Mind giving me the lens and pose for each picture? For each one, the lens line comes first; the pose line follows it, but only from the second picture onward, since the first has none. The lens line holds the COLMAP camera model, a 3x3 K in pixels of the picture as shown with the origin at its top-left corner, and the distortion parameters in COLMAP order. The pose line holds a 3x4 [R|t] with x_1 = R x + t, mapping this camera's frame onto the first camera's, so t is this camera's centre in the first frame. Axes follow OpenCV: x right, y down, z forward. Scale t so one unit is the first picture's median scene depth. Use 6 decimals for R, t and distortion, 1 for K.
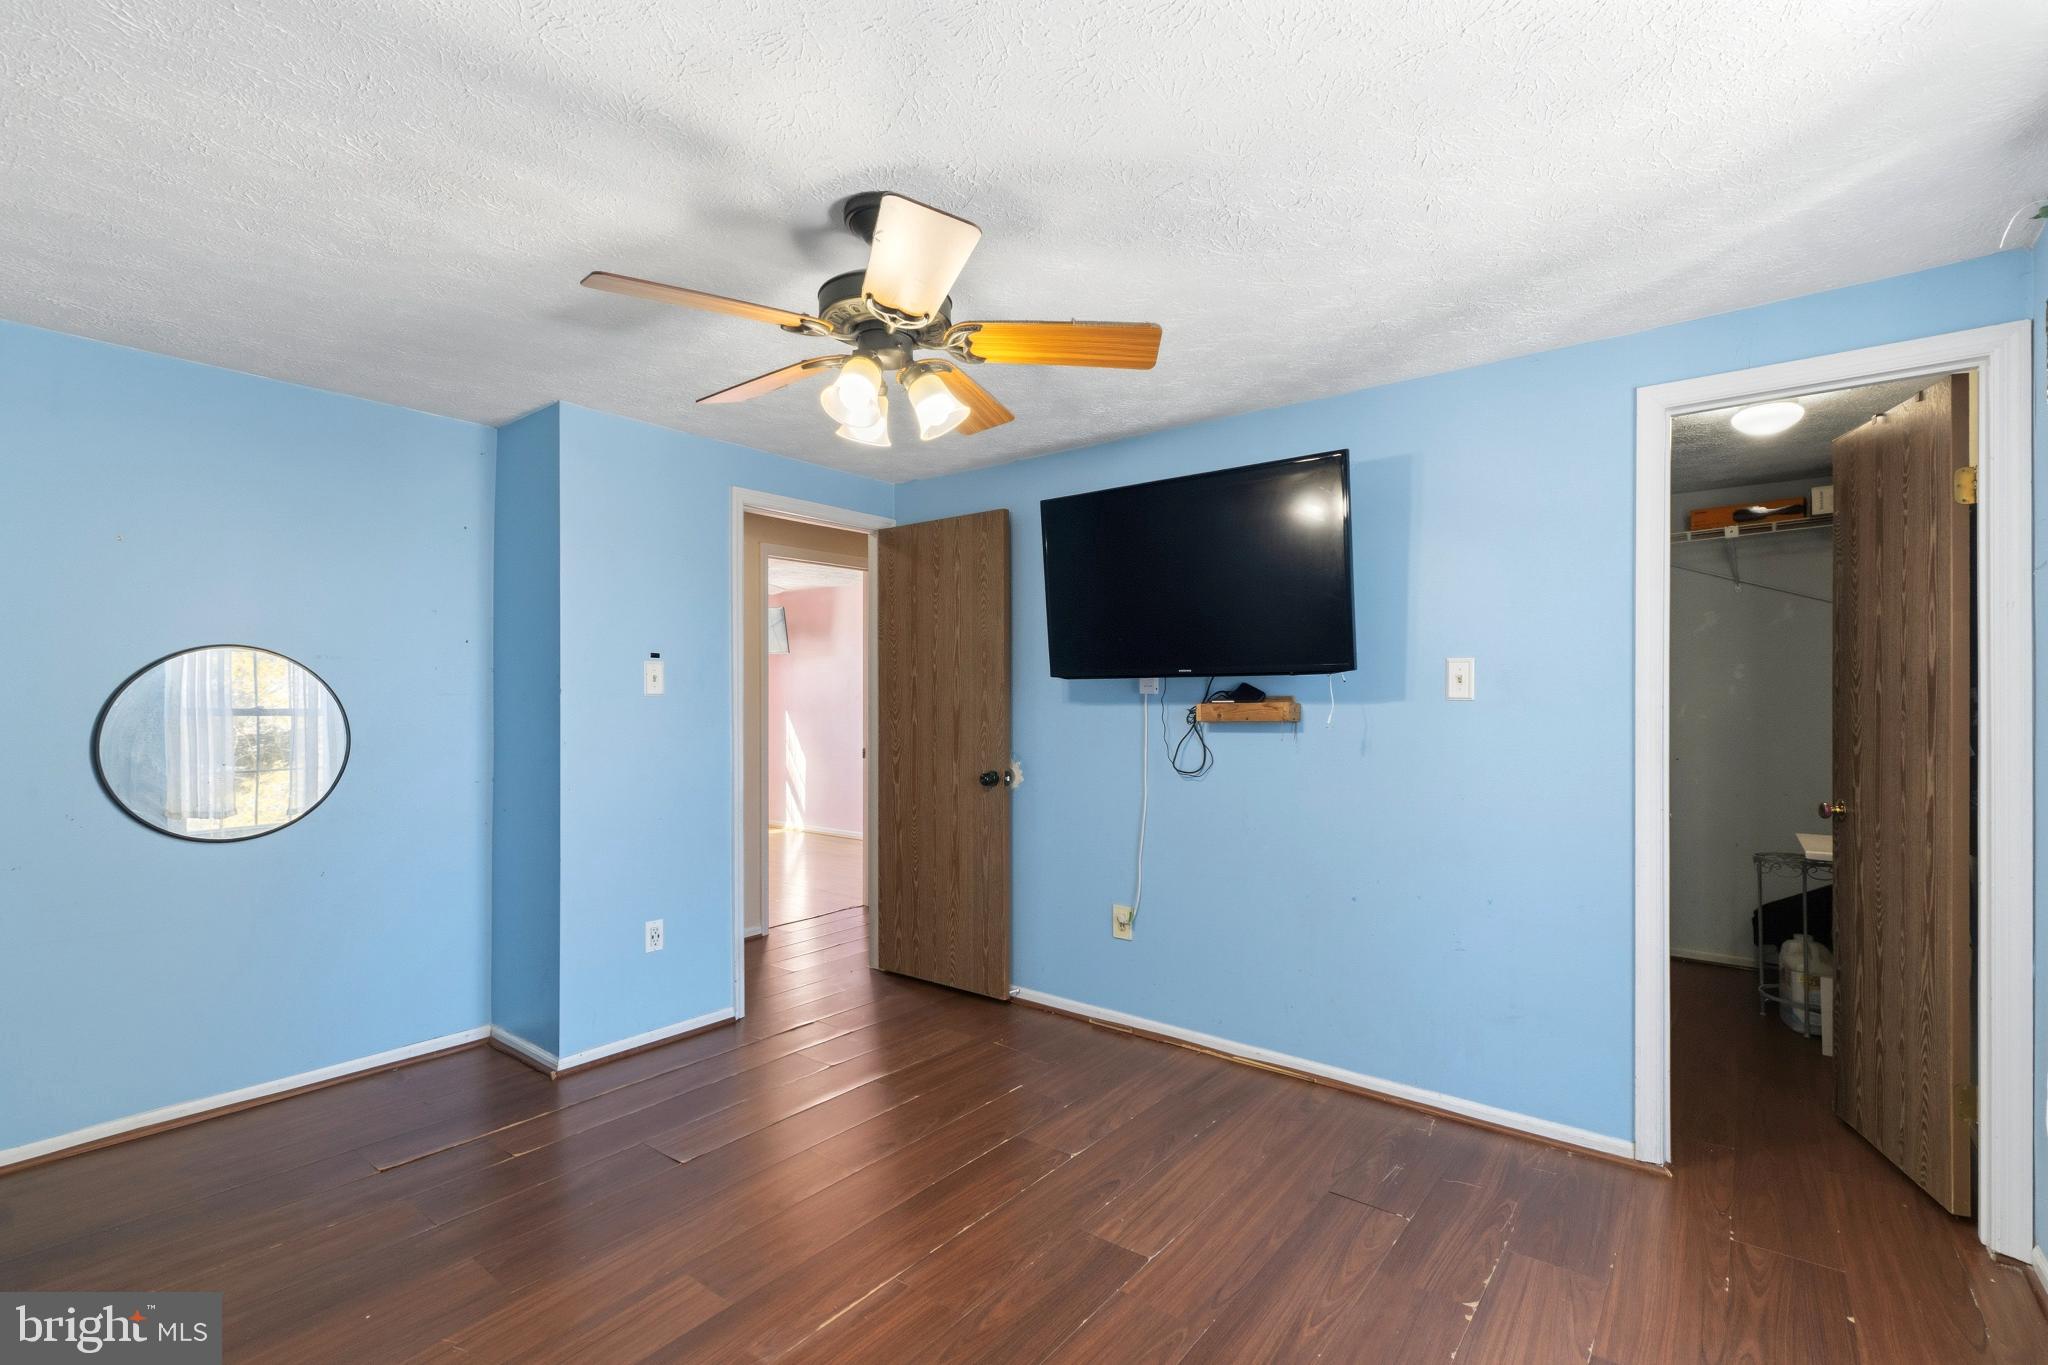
lens RADIAL K [[917.5, 0, 1027.1], [0, 917.5, 697.9], [0, 0, 1]] dist [0.000594, 0.000571]
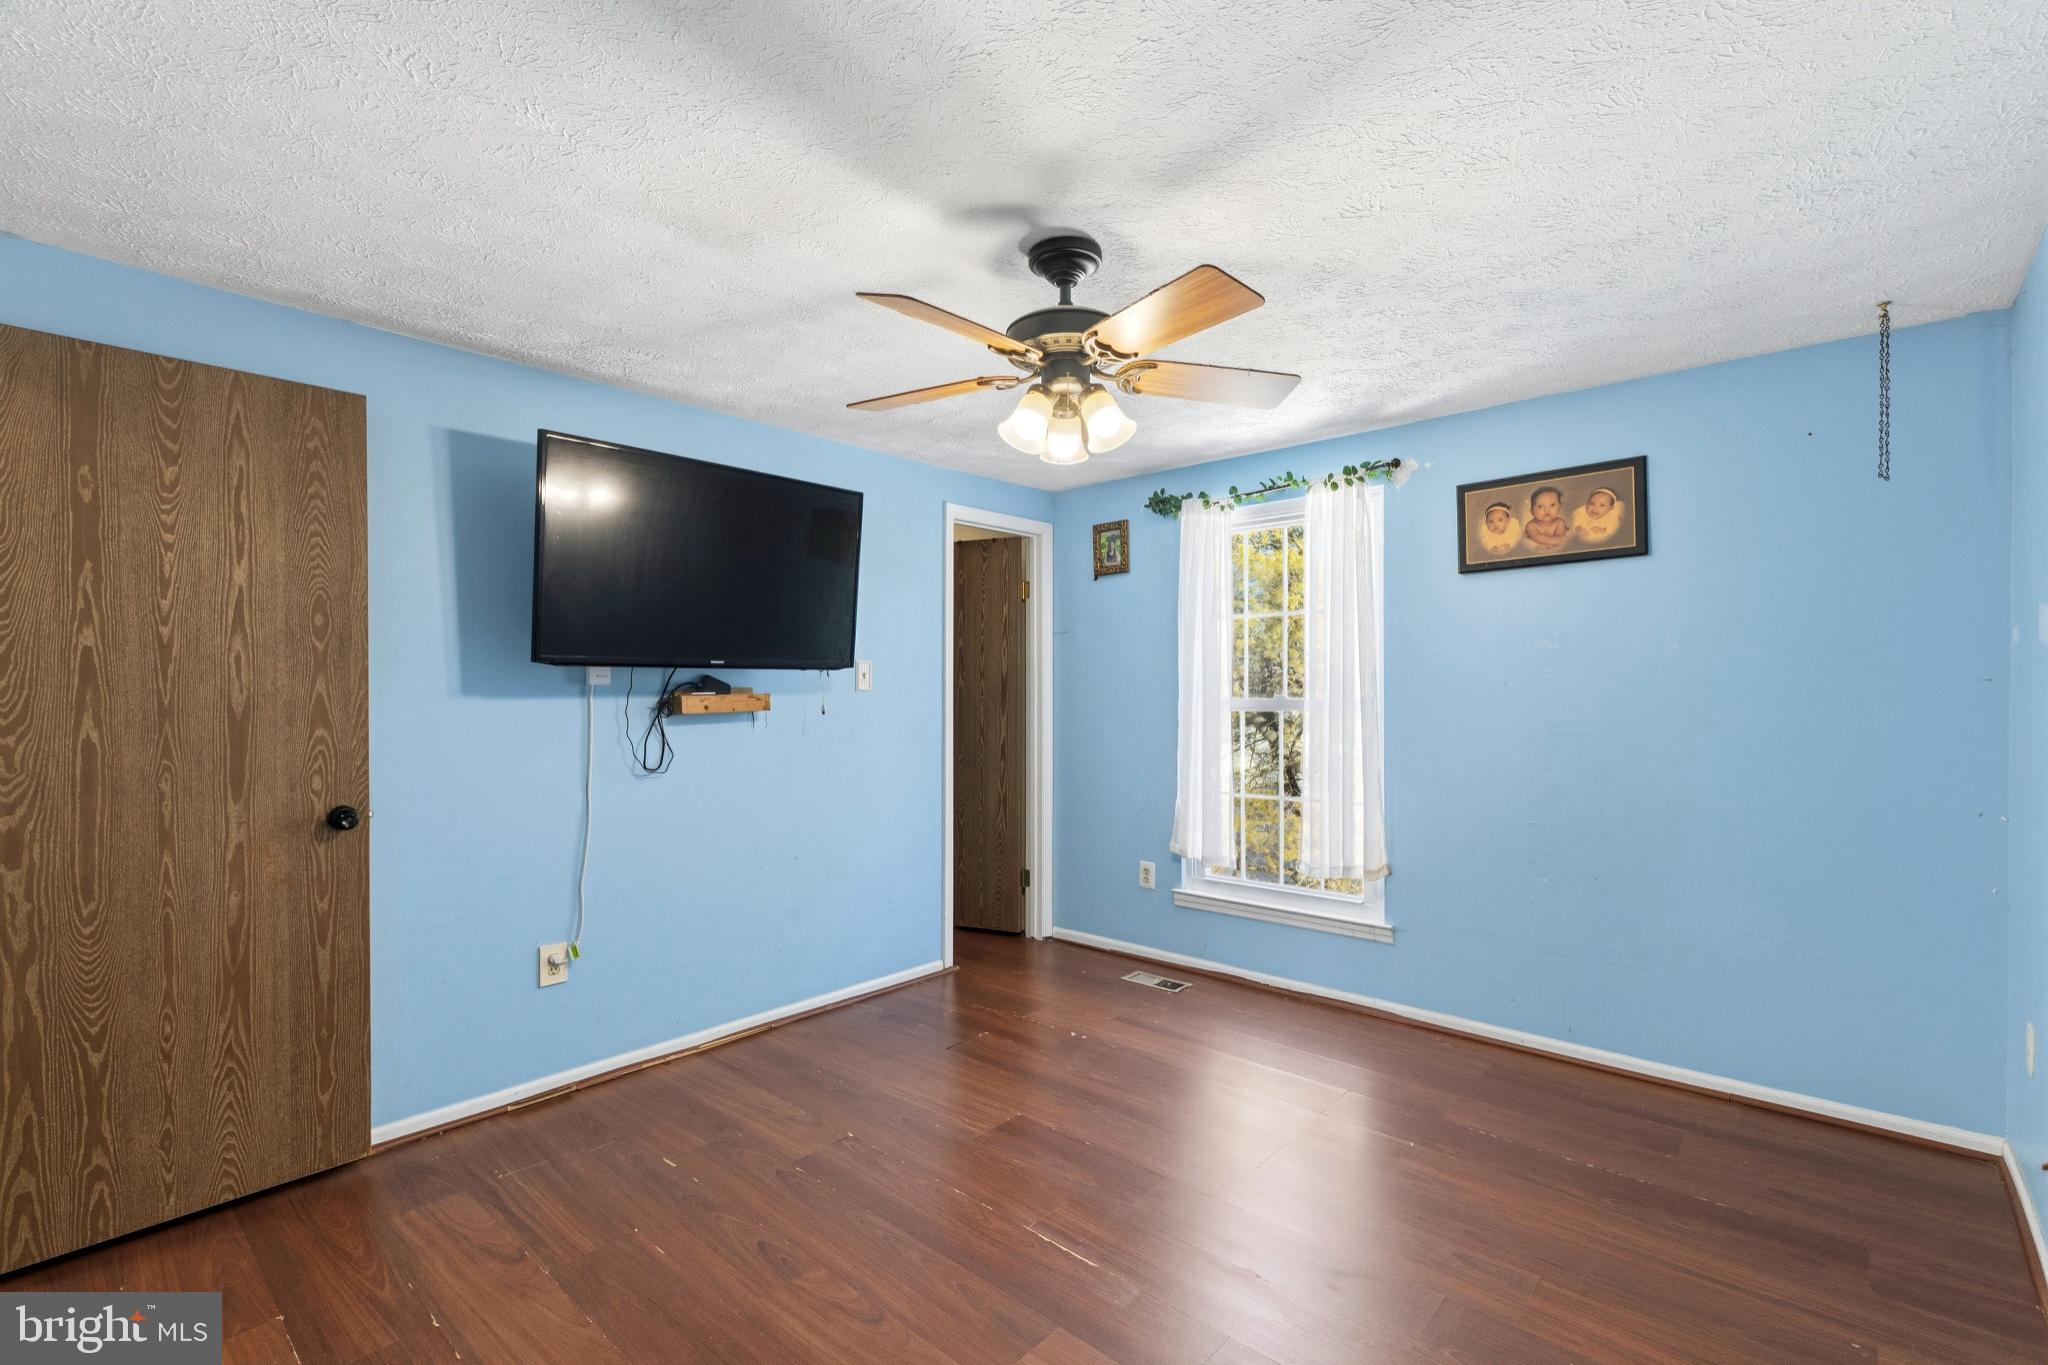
lens RADIAL K [[917.5, 0, 1027.1], [0, 917.5, 697.9], [0, 0, 1]] dist [0.000594, 0.000571]
pose [[0.057971, -0.007888, 0.998287, -0.732828], [0.001468, 0.999968, 0.007816, 0.001619], [-0.998317, 0.001012, 0.057981, 0.568133]]
